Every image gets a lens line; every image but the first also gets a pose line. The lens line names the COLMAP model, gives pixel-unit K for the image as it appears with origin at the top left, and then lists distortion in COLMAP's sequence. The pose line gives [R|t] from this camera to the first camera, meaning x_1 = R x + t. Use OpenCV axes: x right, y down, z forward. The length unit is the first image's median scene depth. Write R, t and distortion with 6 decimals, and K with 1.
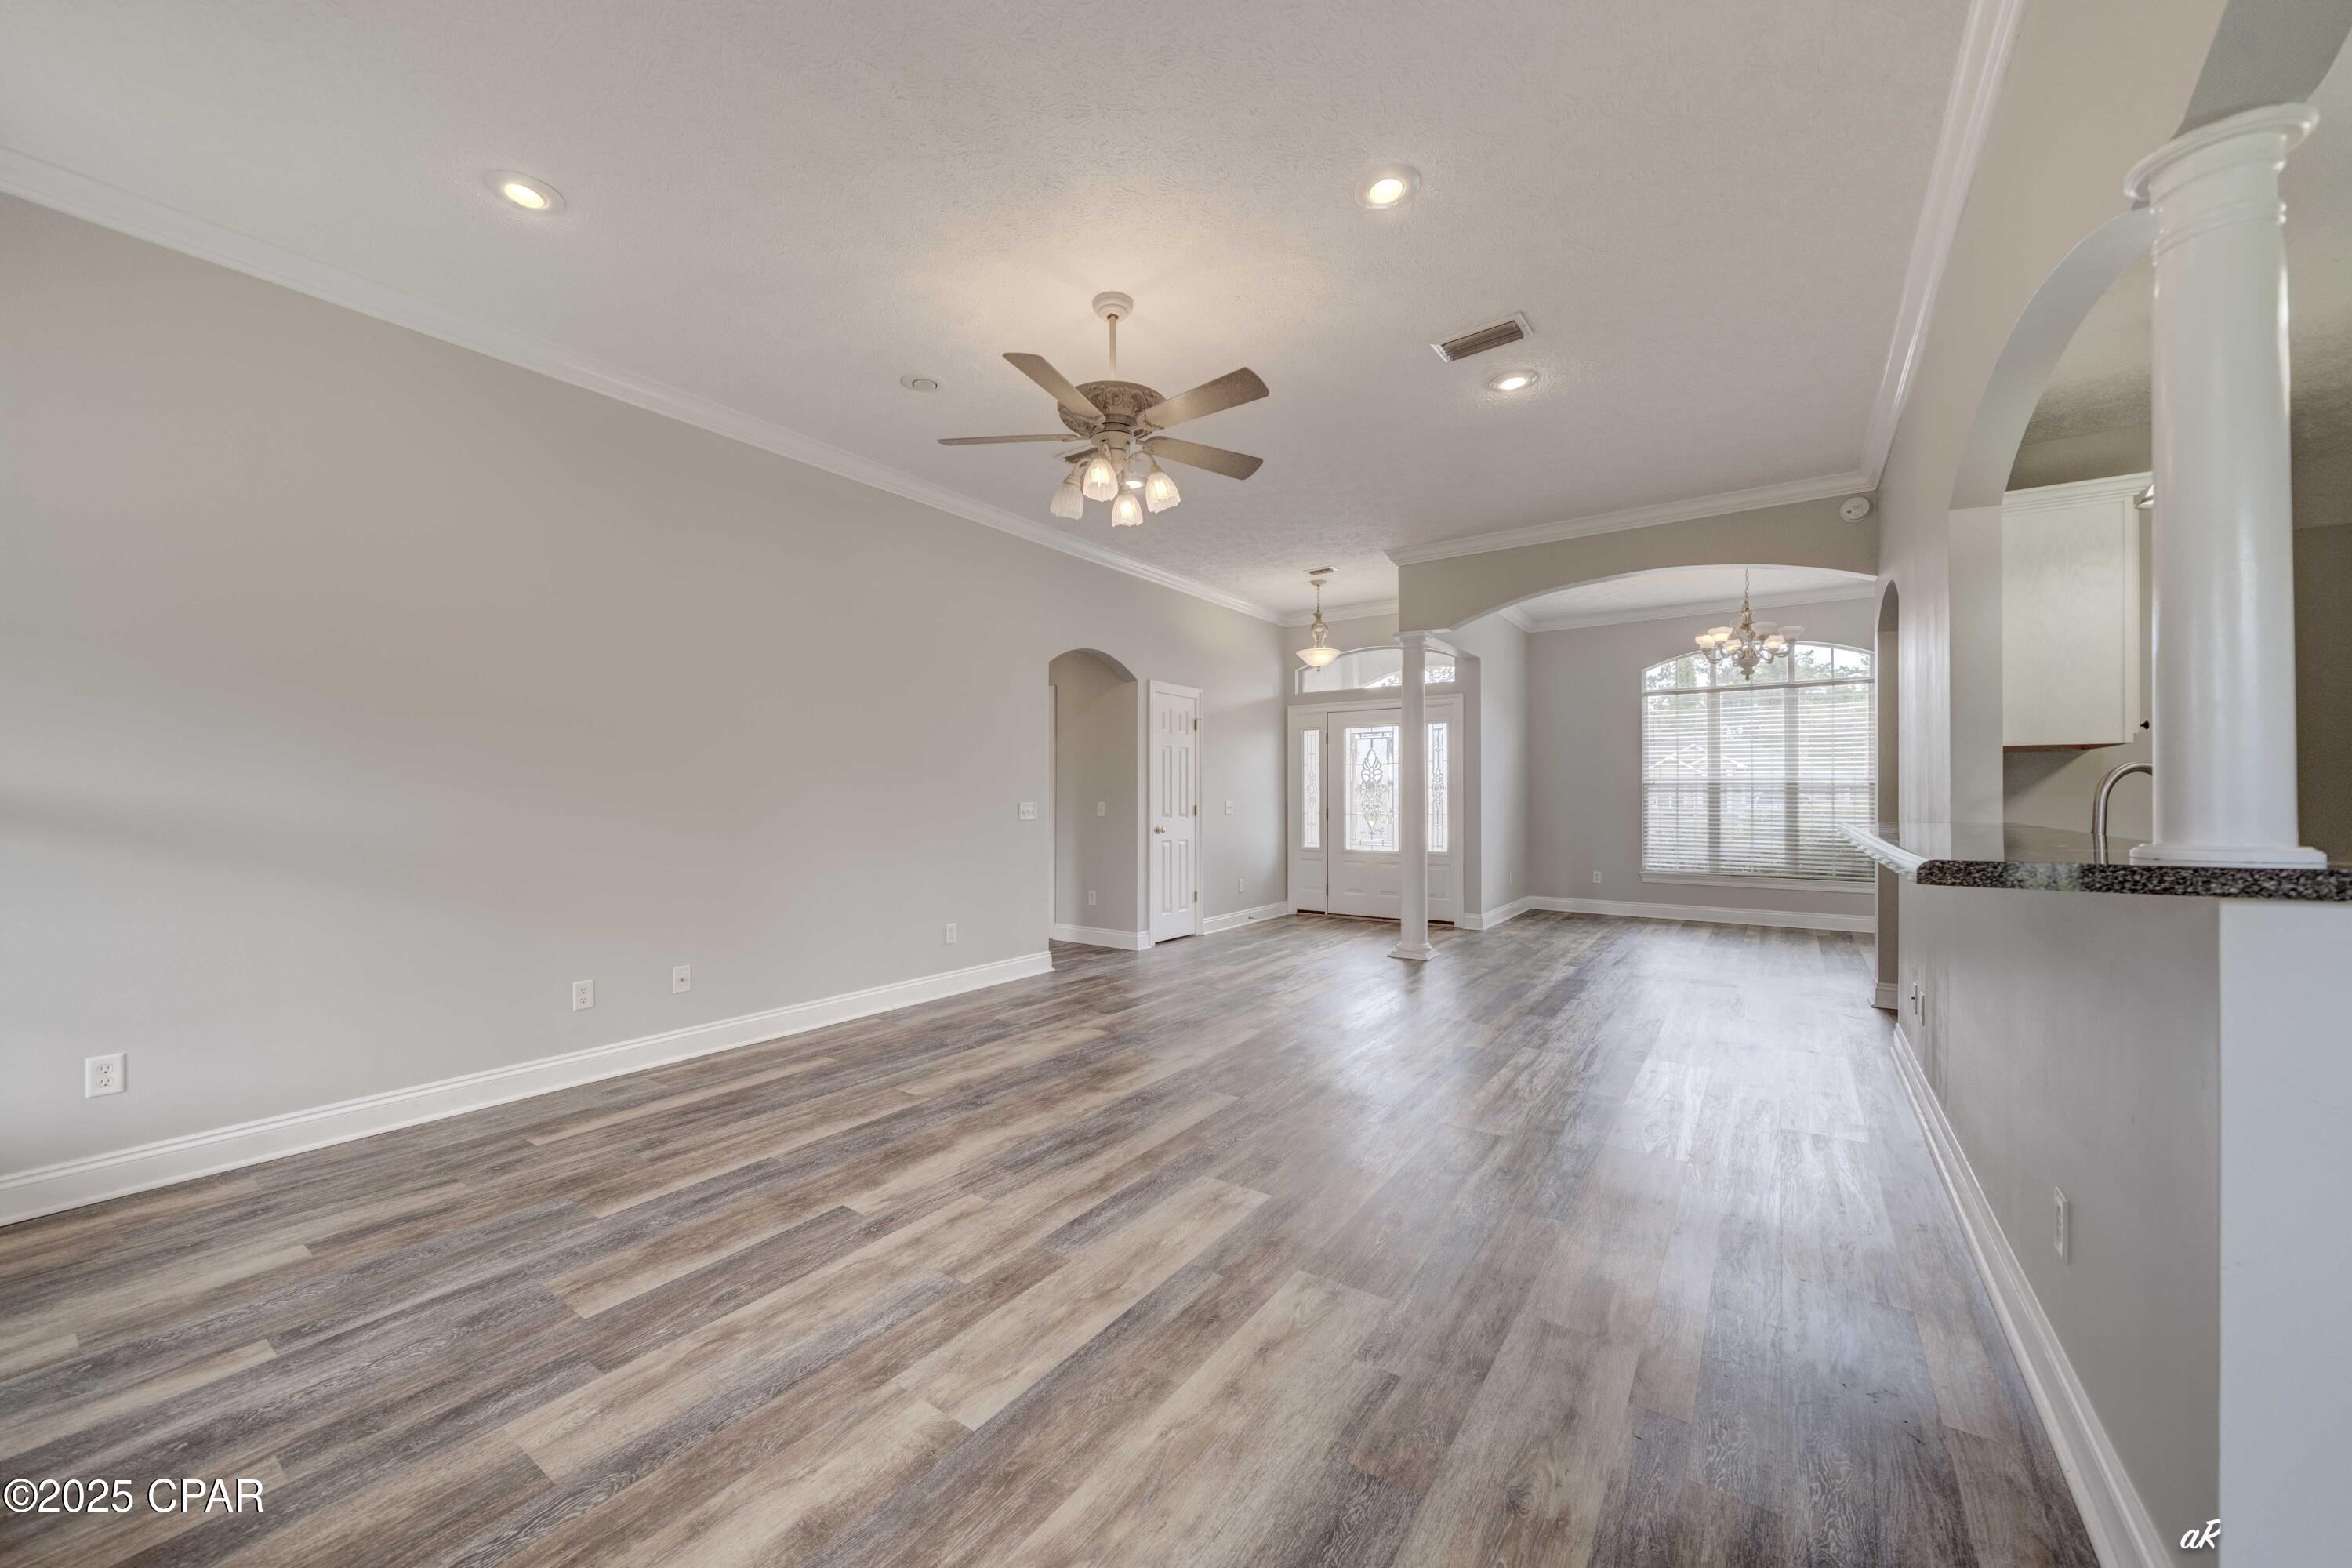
lens RADIAL K [[884.5, 0, 1097.9], [0, 884.5, 817.0], [0, 0, 1]] dist [-0.000615, -0.000234]
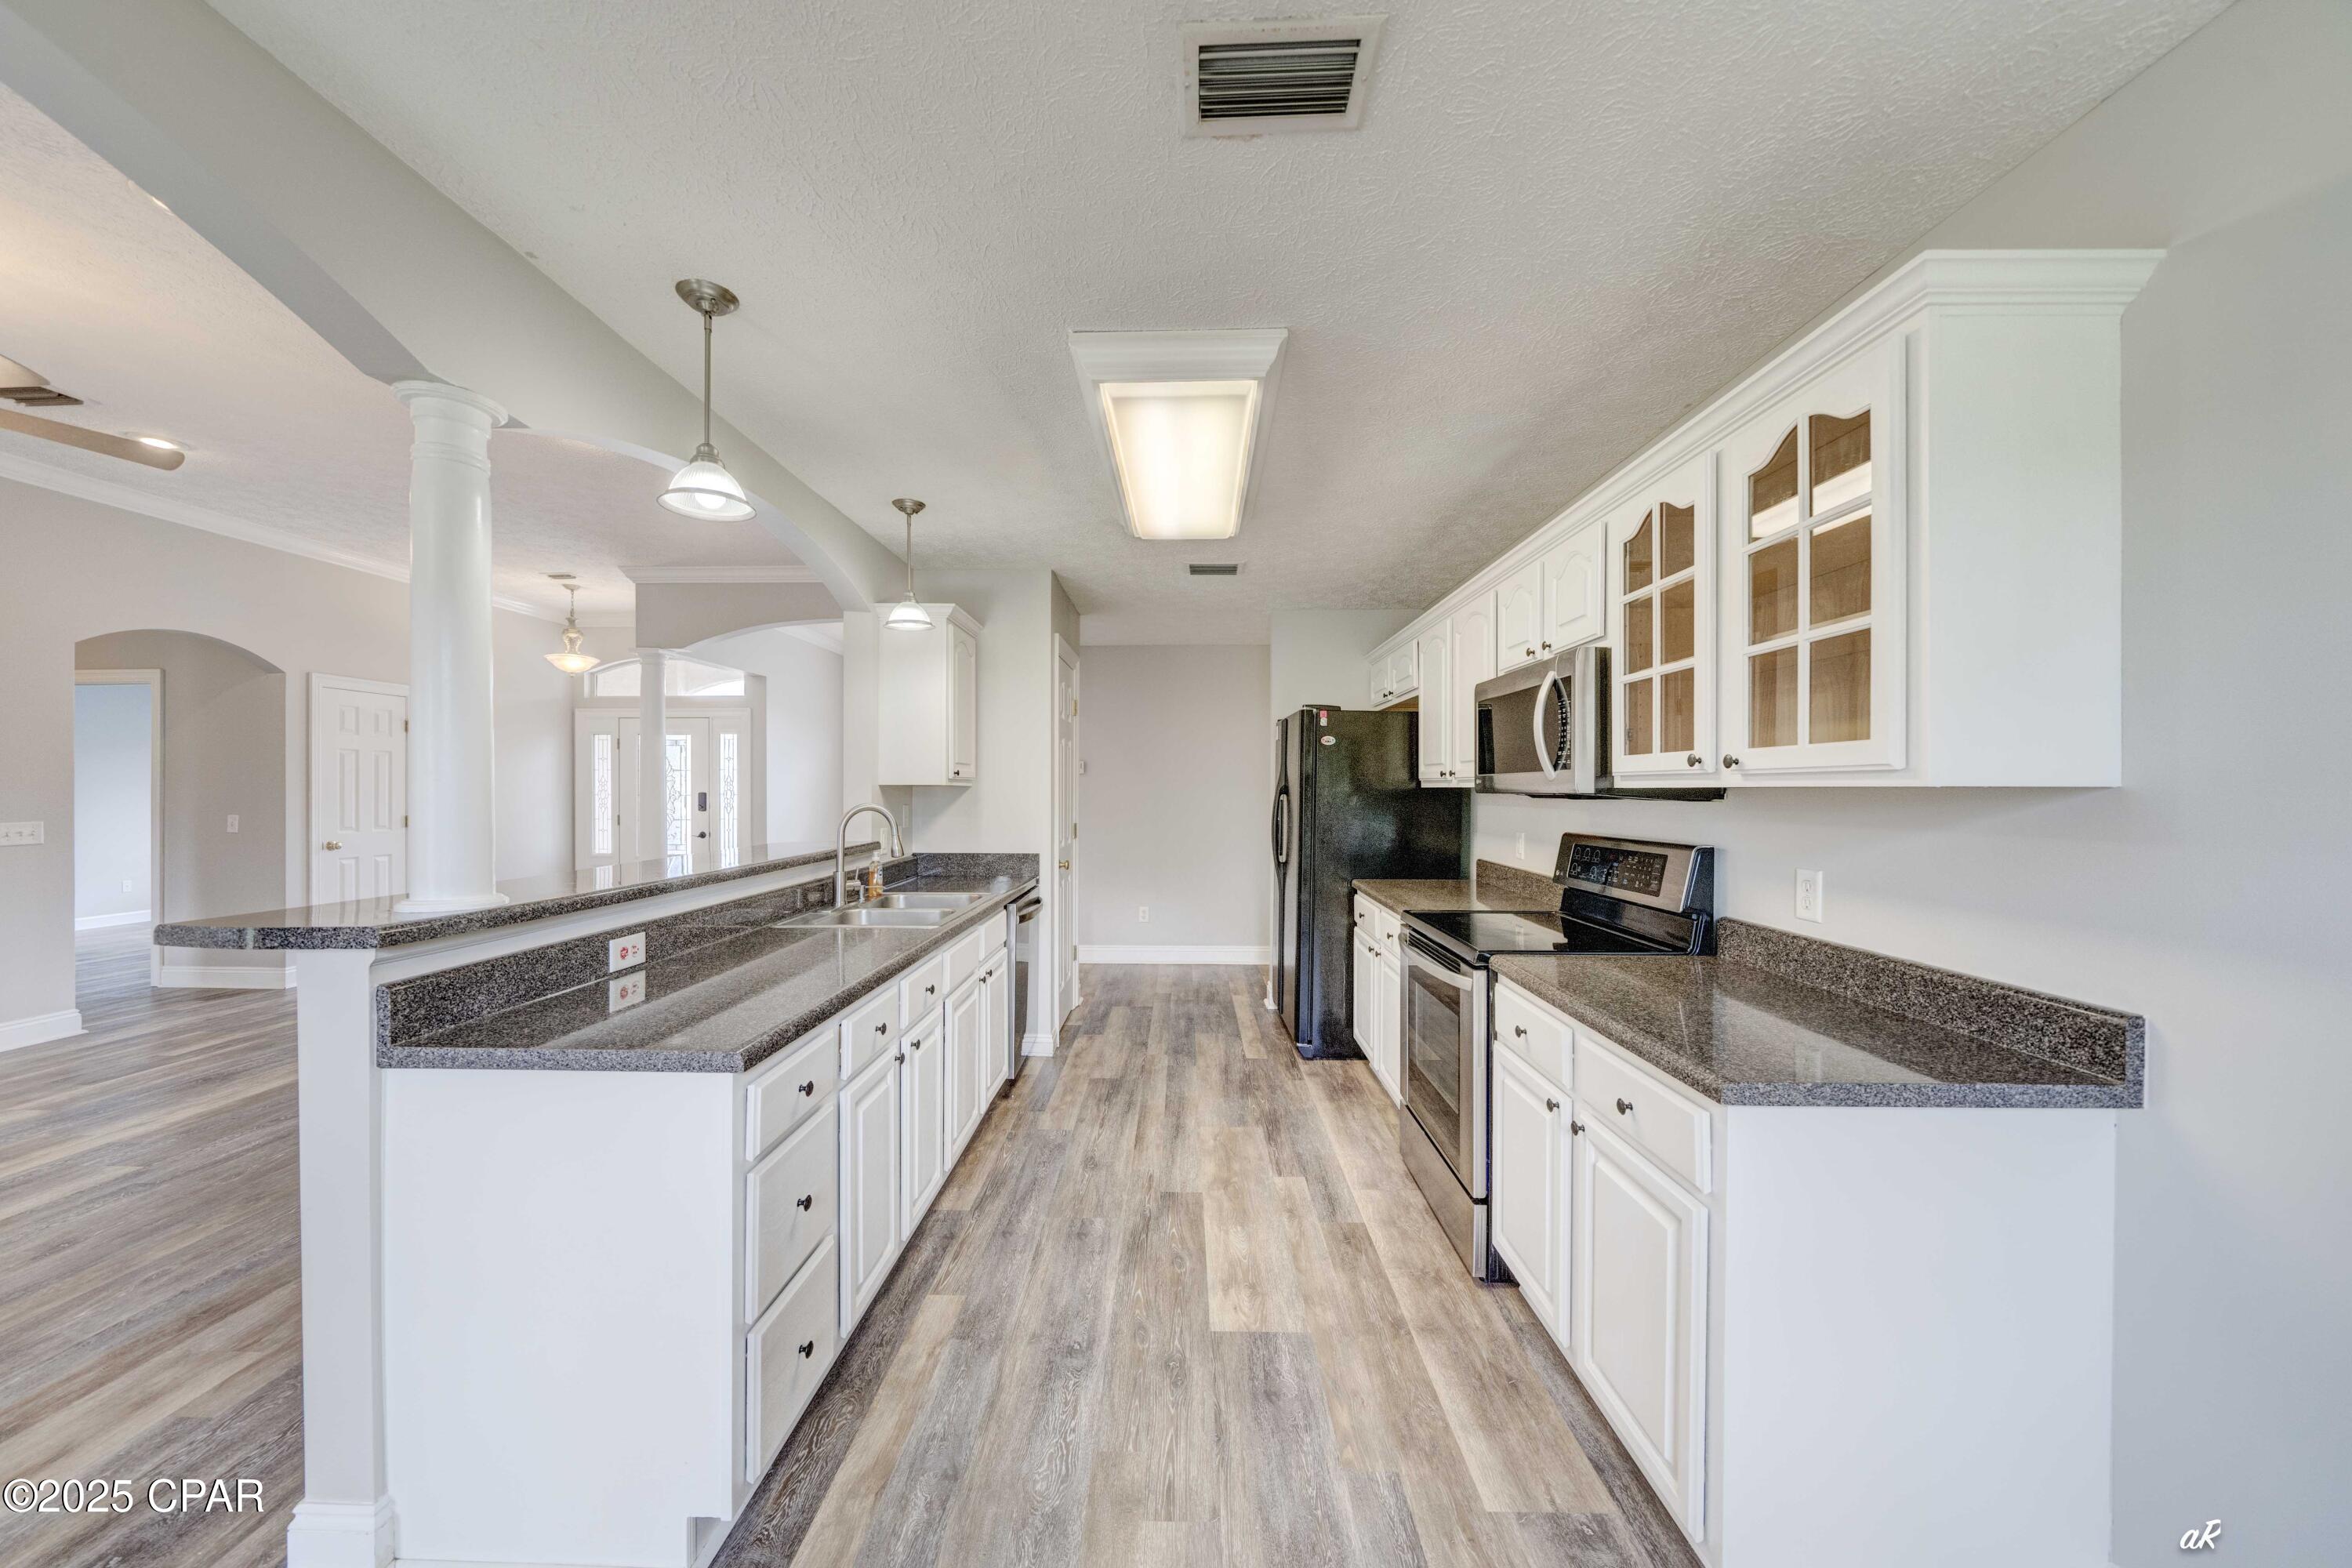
lens RADIAL K [[821.4, 0, 1168.2], [0, 821.4, 797.4], [0, 0, 1]] dist [-0.003238, -0.001085]
pose [[0.797599, -0.007674, 0.603139, 0.566895], [0.014224, 0.999880, -0.006088, -0.039534], [-0.603020, 0.013435, 0.797613, -0.304630]]
